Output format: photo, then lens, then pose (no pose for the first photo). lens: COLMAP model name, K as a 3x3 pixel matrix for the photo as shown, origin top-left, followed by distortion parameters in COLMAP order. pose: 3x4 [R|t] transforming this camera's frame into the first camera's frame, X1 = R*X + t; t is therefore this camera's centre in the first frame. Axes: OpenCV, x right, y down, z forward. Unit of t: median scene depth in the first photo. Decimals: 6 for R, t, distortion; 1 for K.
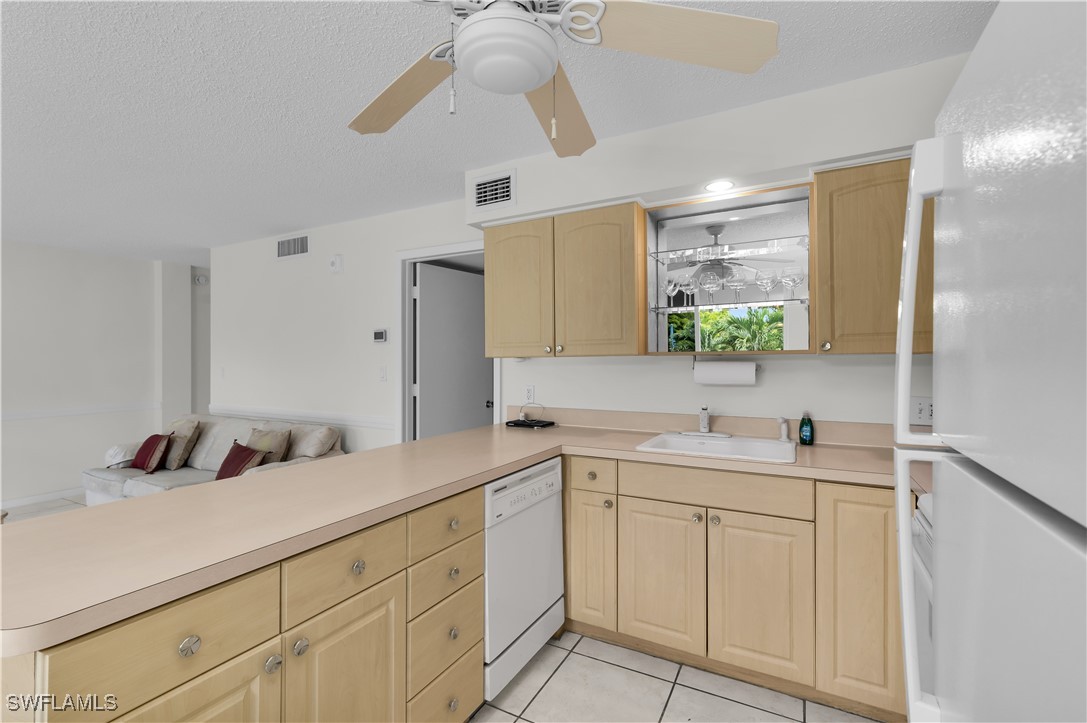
lens RADIAL K [[485.9, 0, 540.8], [0, 485.9, 361.2], [0, 0, 1]] dist [0.014131, -0.000103]
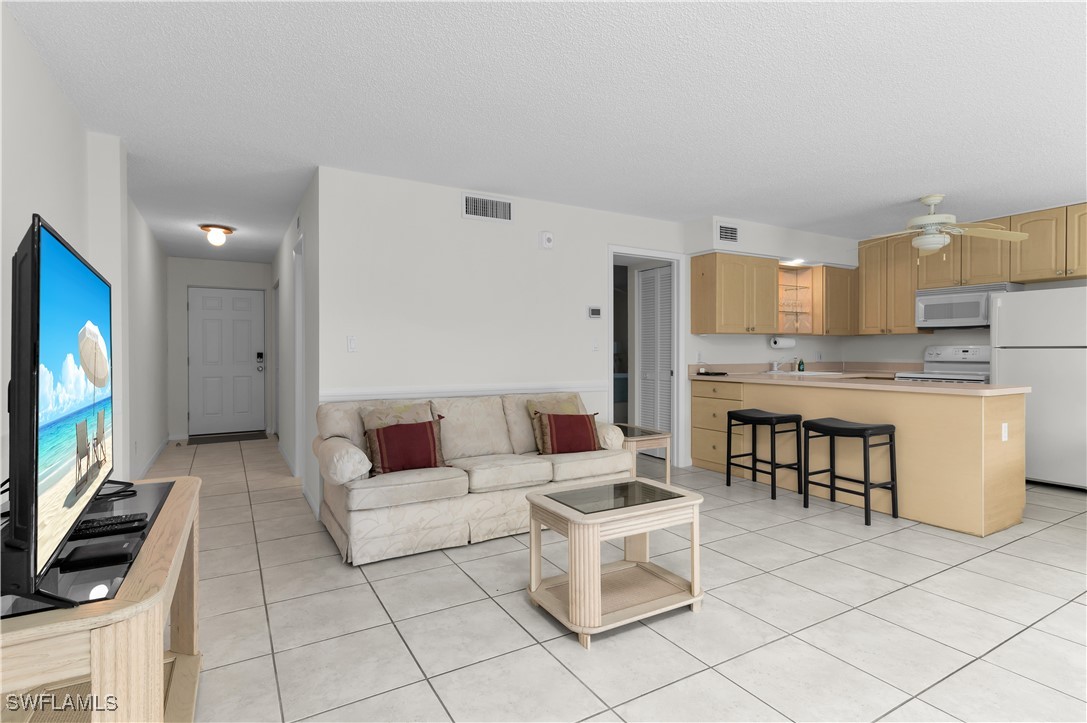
lens RADIAL K [[547.4, 0, 543.0], [0, 547.4, 351.5], [0, 0, 1]] dist [0.023360, -0.001969]
pose [[0.520372, -0.002063, 0.853937, -2.070121], [-0.001149, 0.999994, 0.003116, 0.051994], [-0.853939, -0.002603, 0.520367, 0.568497]]
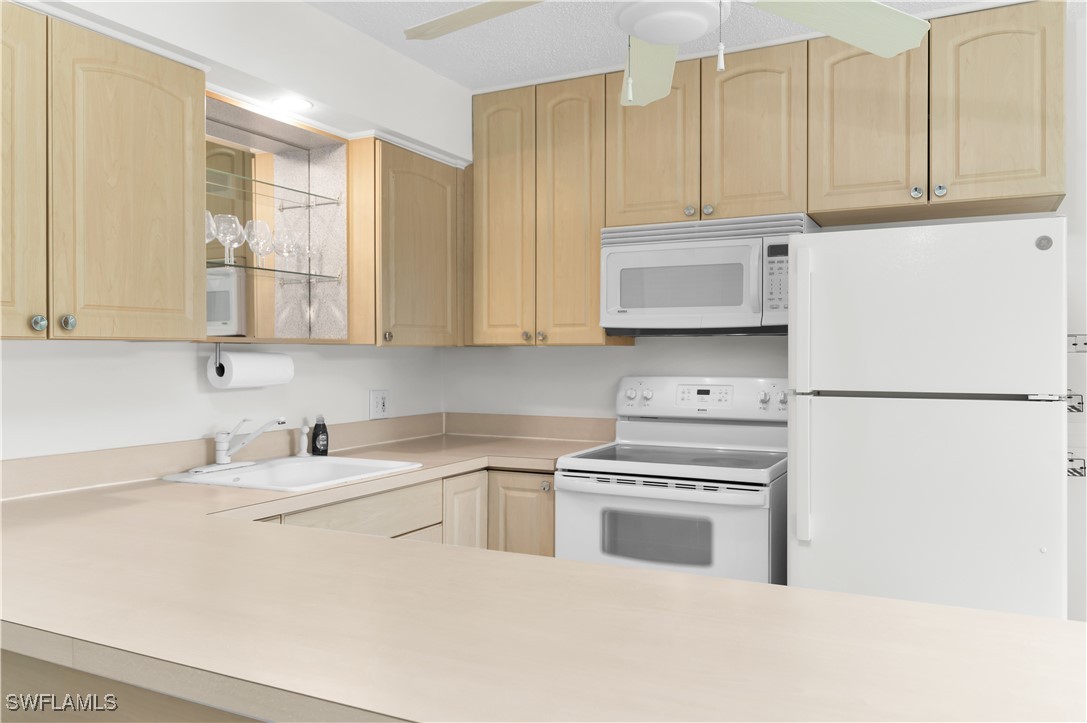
lens RADIAL K [[819.1, 0, 533.2], [0, 819.1, 358.8], [0, 0, 1]] dist [-0.004858, -0.000495]
pose [[-0.007491, -0.003638, 0.999965, -0.675574], [-0.003337, 0.999988, 0.003613, 0.003540], [-0.999966, -0.003310, -0.007503, 0.556909]]
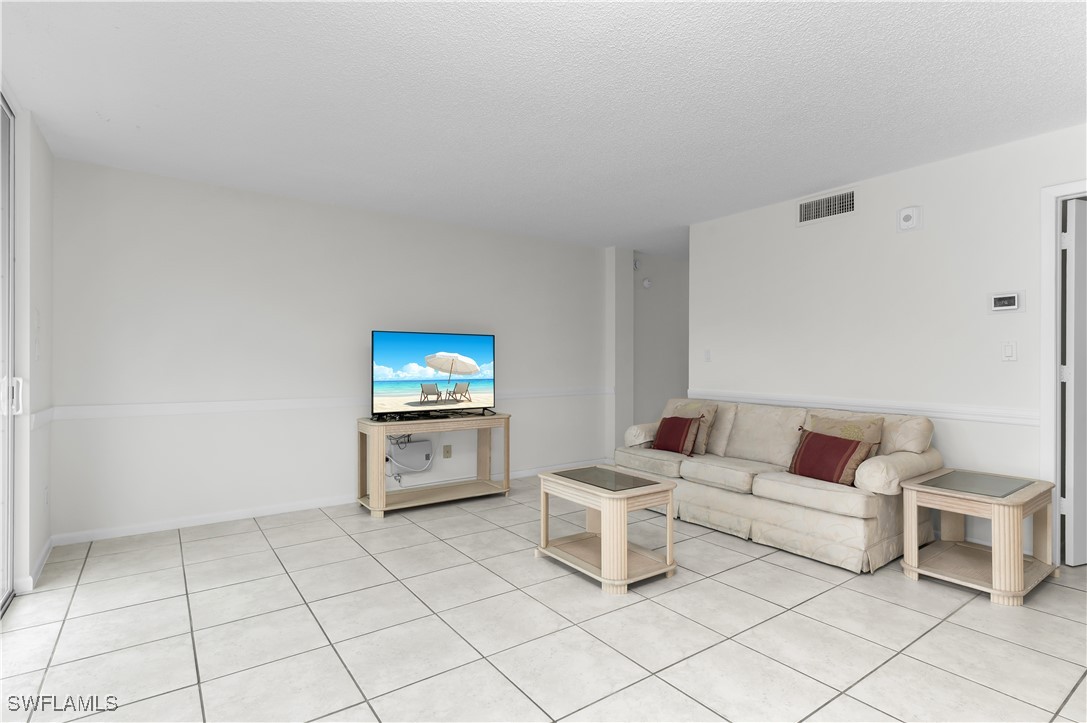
lens RADIAL K [[547.4, 0, 542.7], [0, 547.4, 358.2], [0, 0, 1]] dist [0.023360, -0.001969]
pose [[0.893821, -0.001627, -0.448421, -0.798698], [0.000179, 0.999995, -0.003270, 0.053484], [0.448424, 0.002842, 0.893816, -0.144253]]
